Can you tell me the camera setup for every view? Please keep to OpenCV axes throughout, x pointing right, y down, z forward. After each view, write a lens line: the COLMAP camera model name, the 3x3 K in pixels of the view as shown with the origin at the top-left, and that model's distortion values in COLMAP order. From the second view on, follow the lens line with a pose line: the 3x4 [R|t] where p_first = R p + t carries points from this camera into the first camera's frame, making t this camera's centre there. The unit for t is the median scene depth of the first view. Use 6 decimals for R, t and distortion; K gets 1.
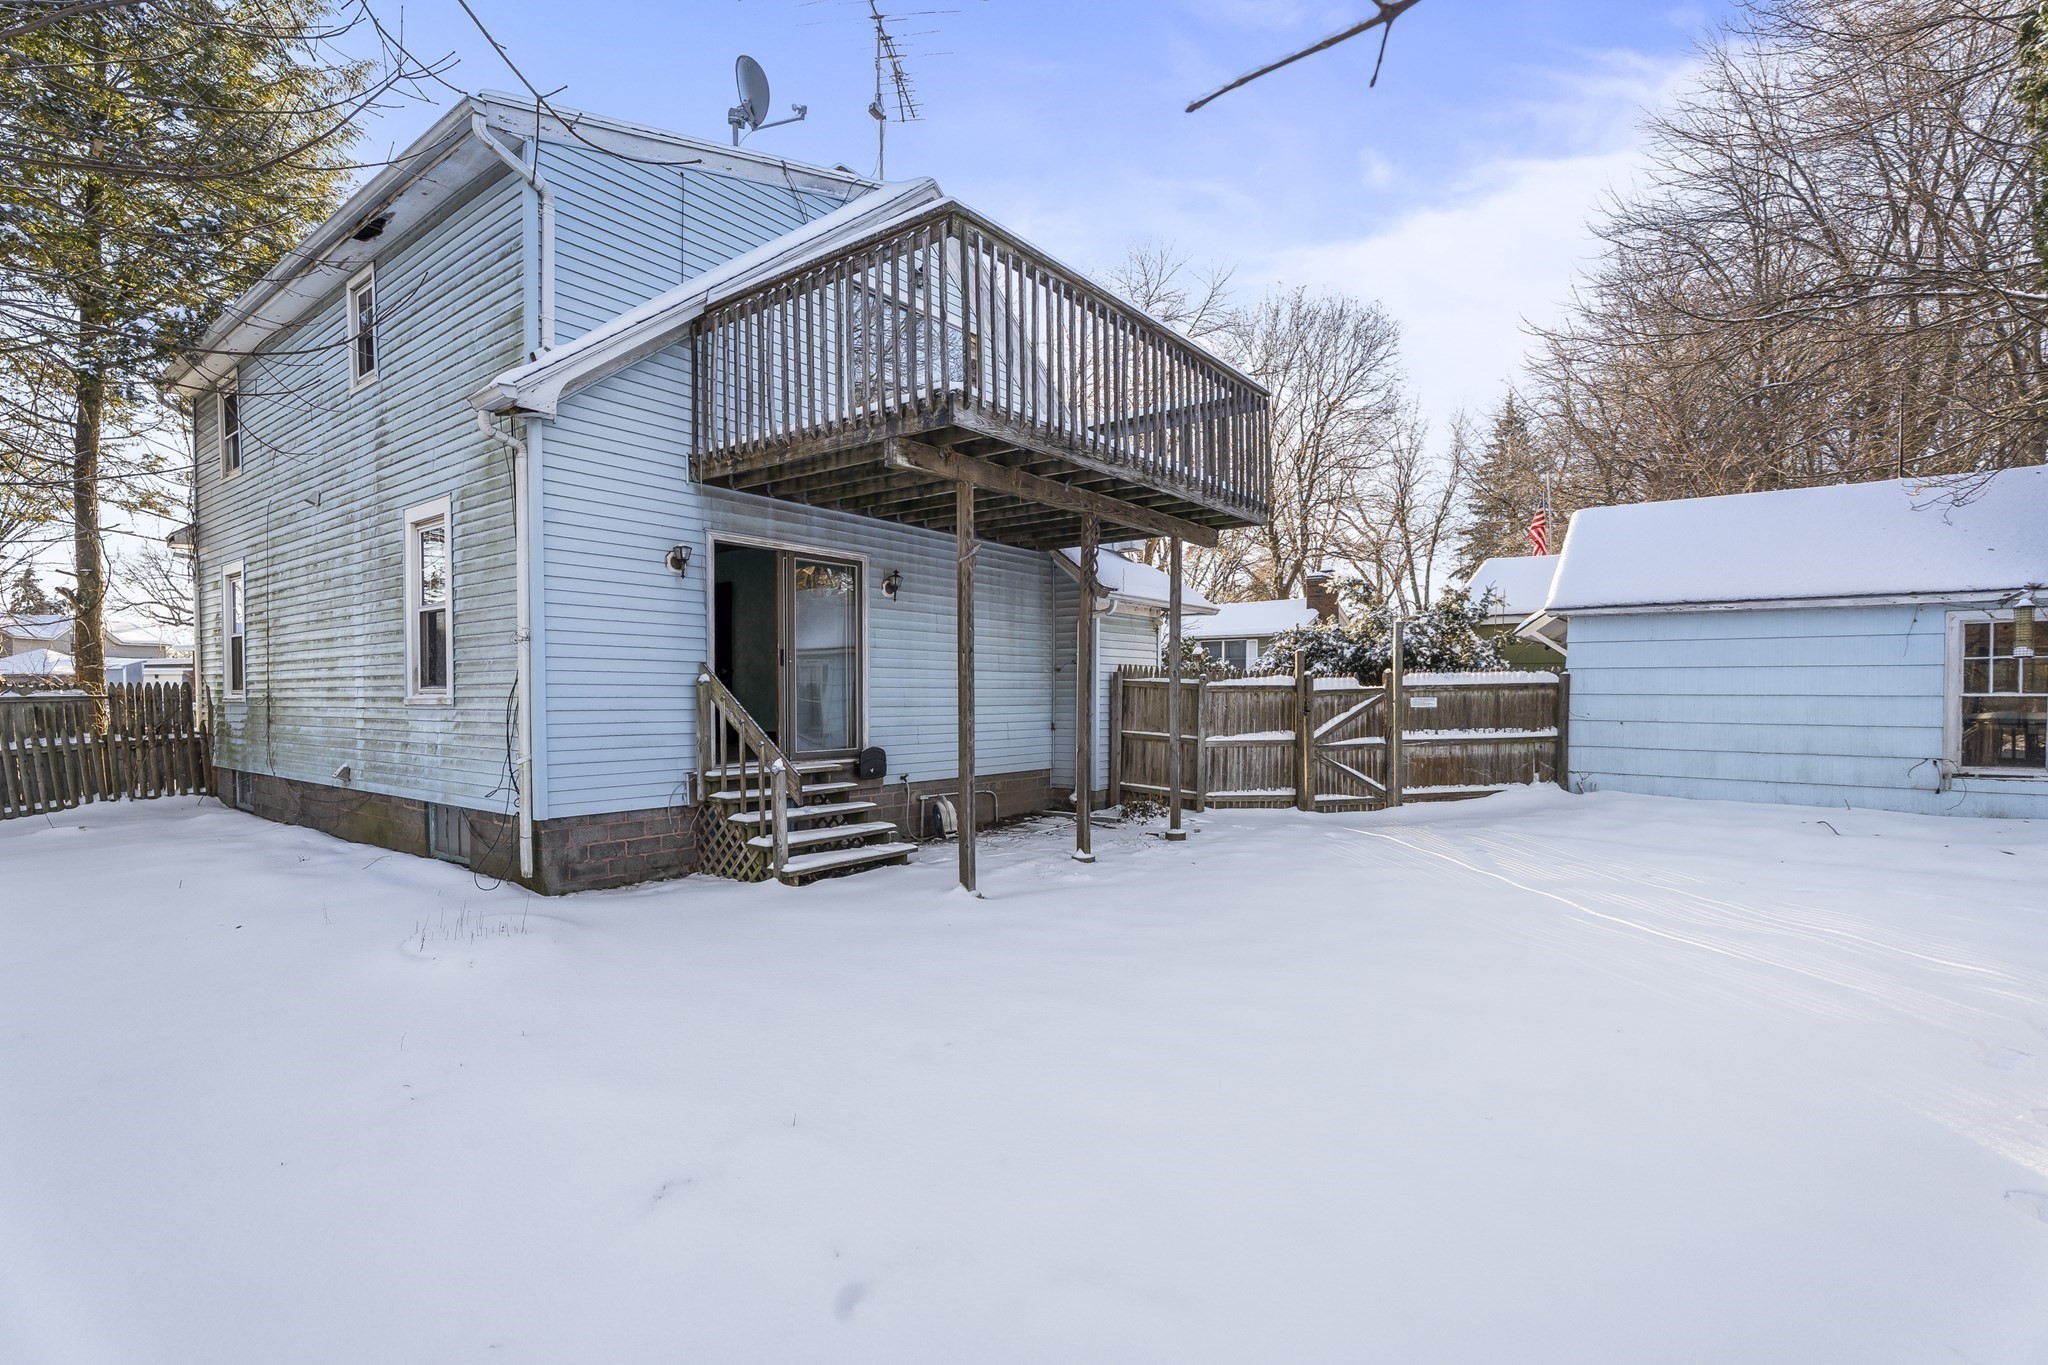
lens RADIAL K [[924.4, 0, 1025.2], [0, 924.4, 701.8], [0, 0, 1]] dist [-0.001038, -0.002160]
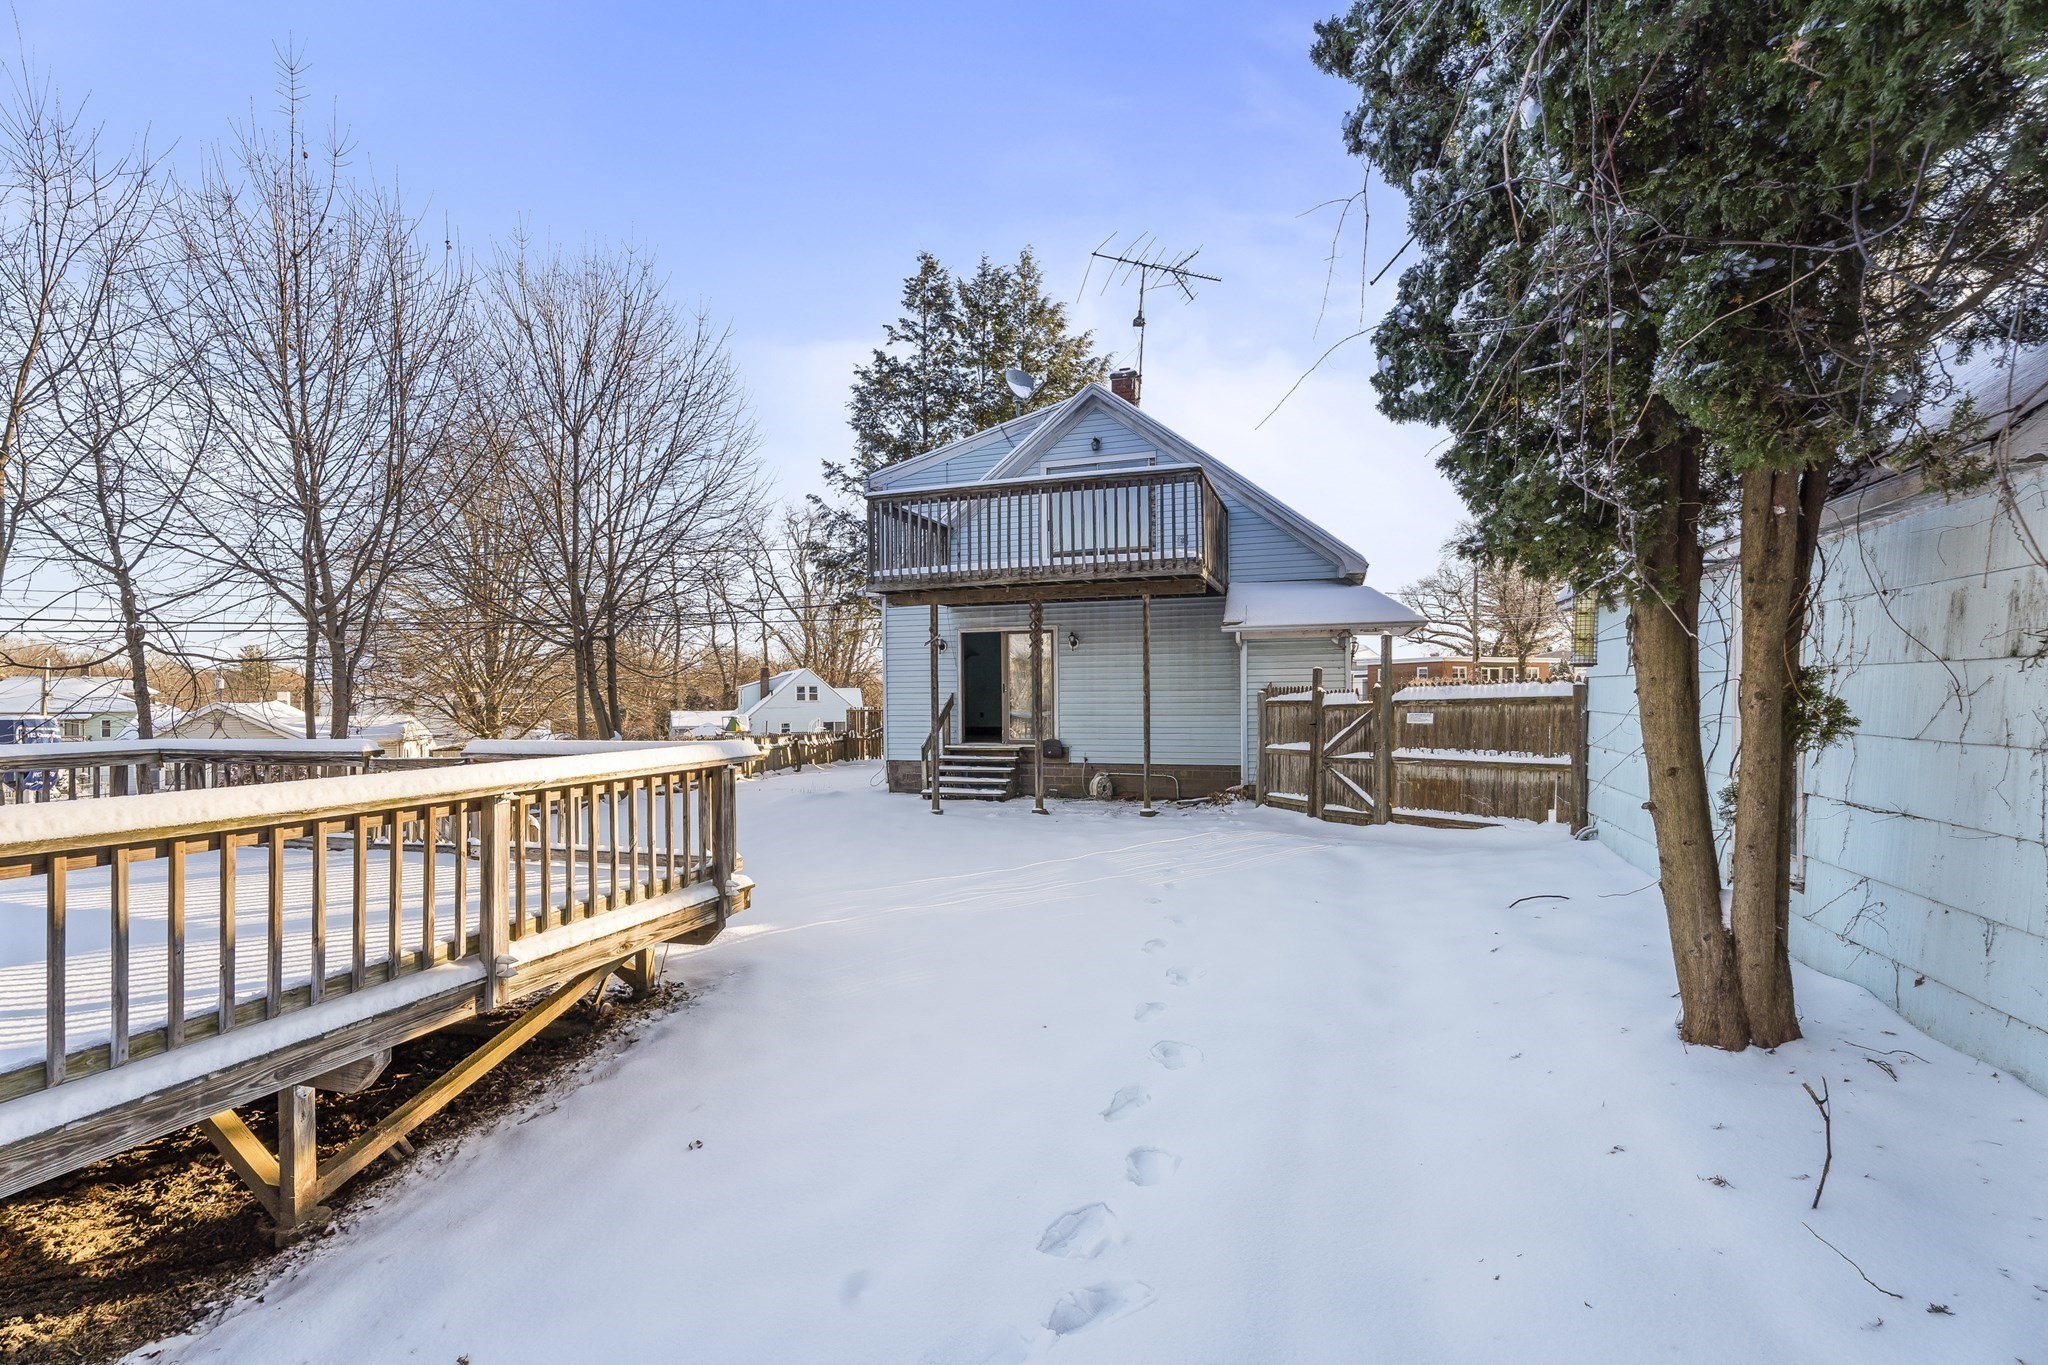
lens RADIAL K [[924.4, 0, 1027.9], [0, 924.4, 686.8], [0, 0, 1]] dist [-0.001038, -0.002160]
pose [[0.339919, -0.015613, -0.940325, 1.175267], [0.000432, 0.999865, -0.016445, -0.015885], [0.940455, 0.005183, 0.339879, 0.314189]]
